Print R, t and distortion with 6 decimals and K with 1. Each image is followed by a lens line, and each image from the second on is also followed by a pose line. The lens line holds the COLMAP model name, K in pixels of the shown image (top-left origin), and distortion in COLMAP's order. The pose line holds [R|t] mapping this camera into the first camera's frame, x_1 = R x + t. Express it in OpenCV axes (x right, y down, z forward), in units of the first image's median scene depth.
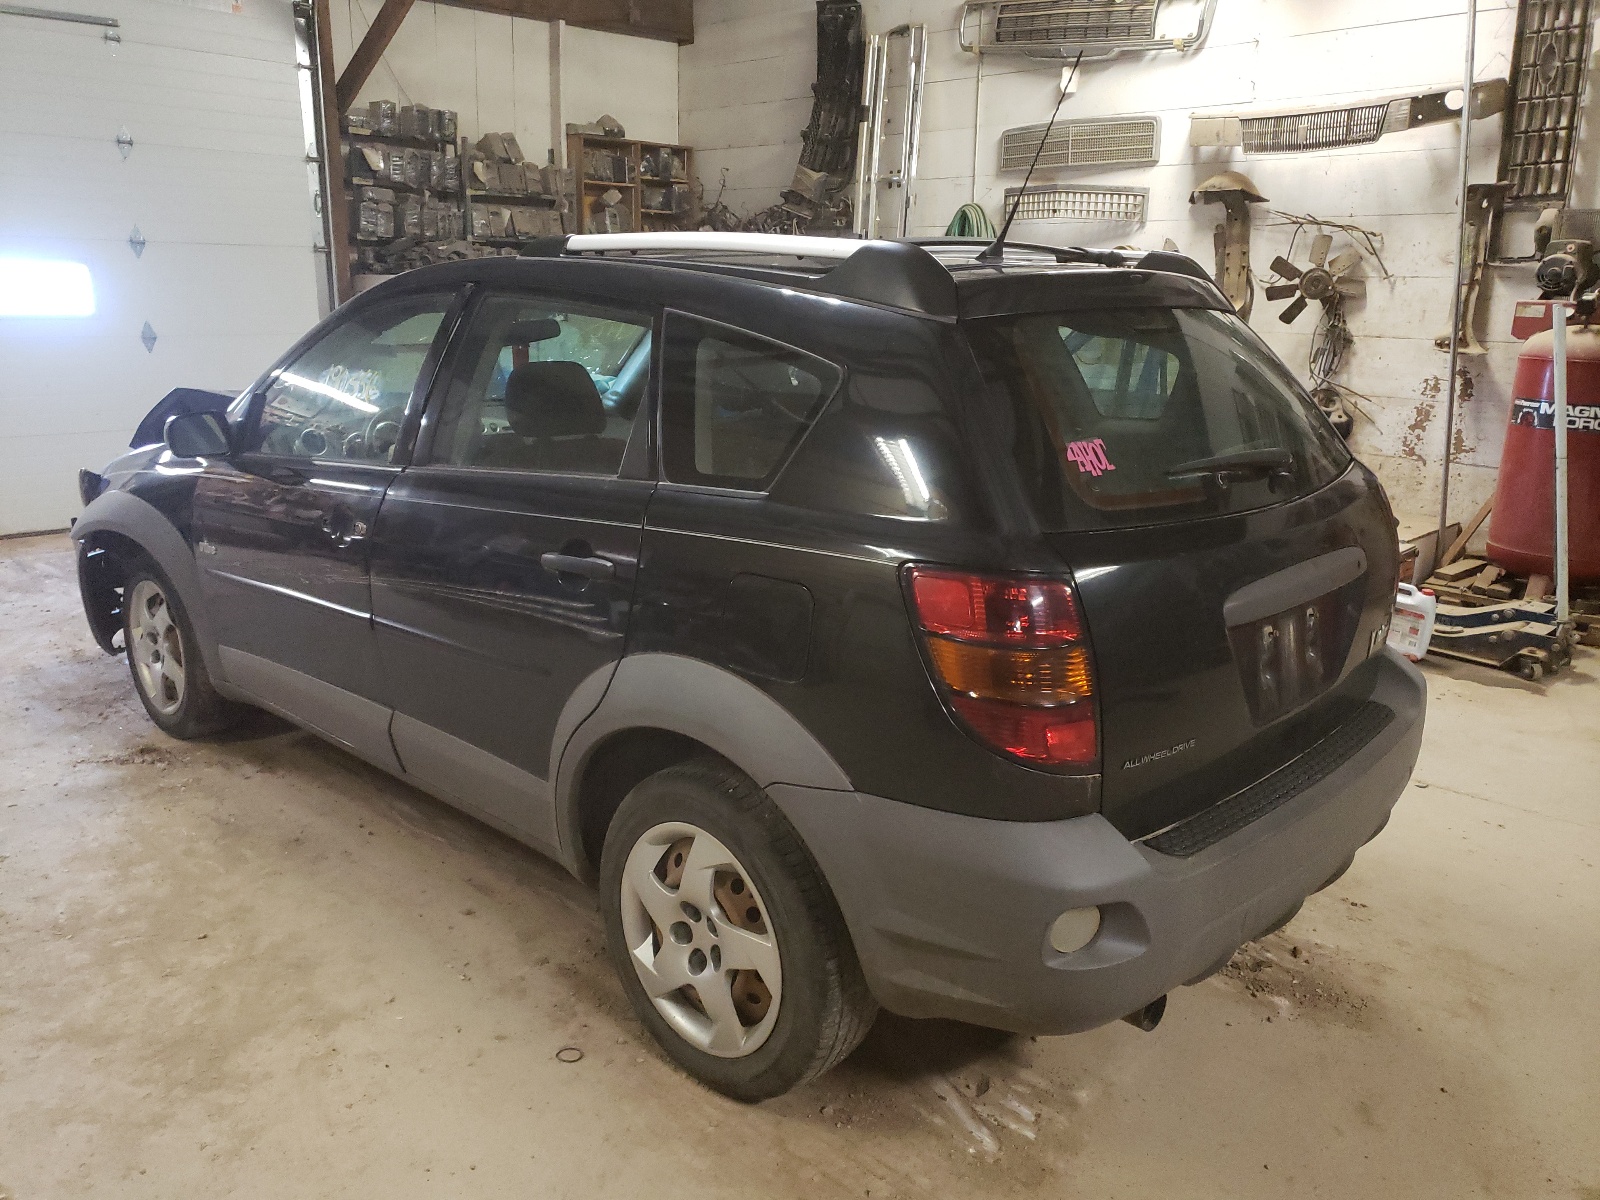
lens RADIAL K [[1226.5, 0, 797.3], [0, 1226.5, 601.5], [0, 0, 1]] dist [0.017082, 0.012867]
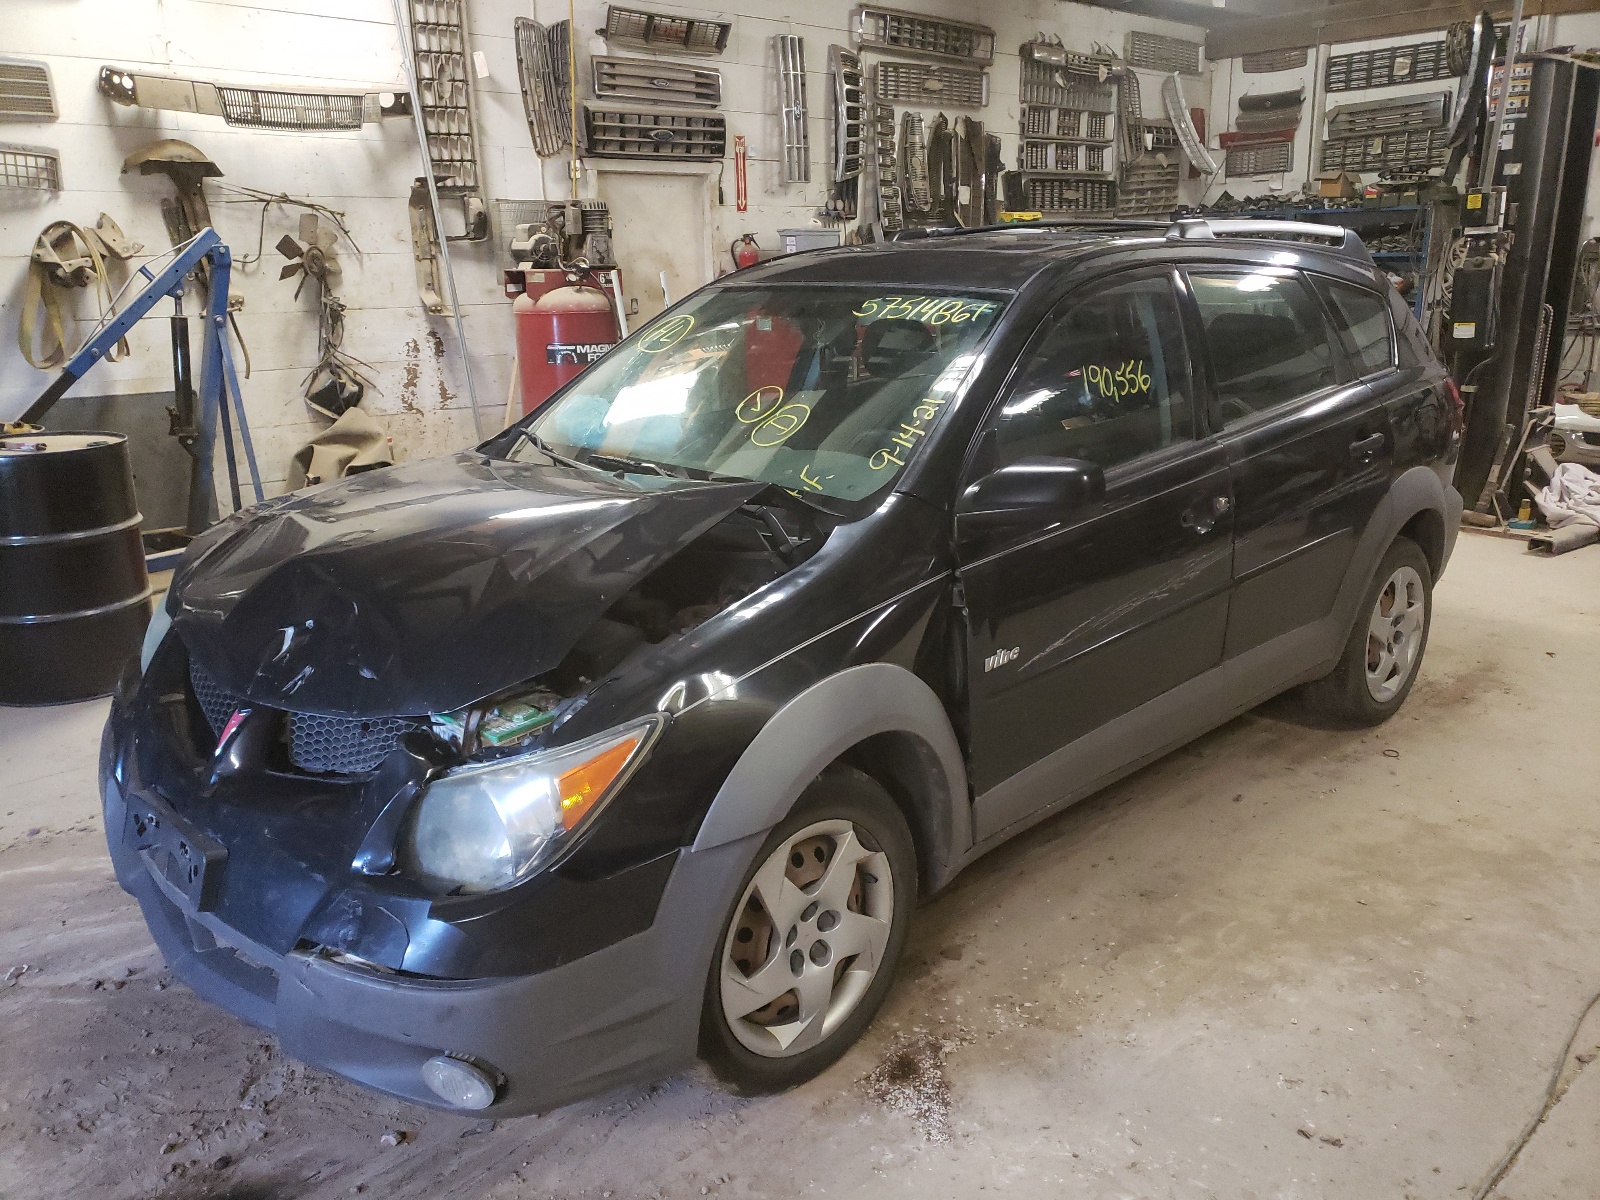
lens RADIAL K [[1226.5, 0, 797.3], [0, 1226.5, 598.1], [0, 0, 1]] dist [0.017082, 0.012867]
pose [[0.065632, -0.288461, 0.955240, -0.623538], [0.271859, 0.926259, 0.261031, -0.158712], [-0.960096, 0.242559, 0.139213, 0.545521]]
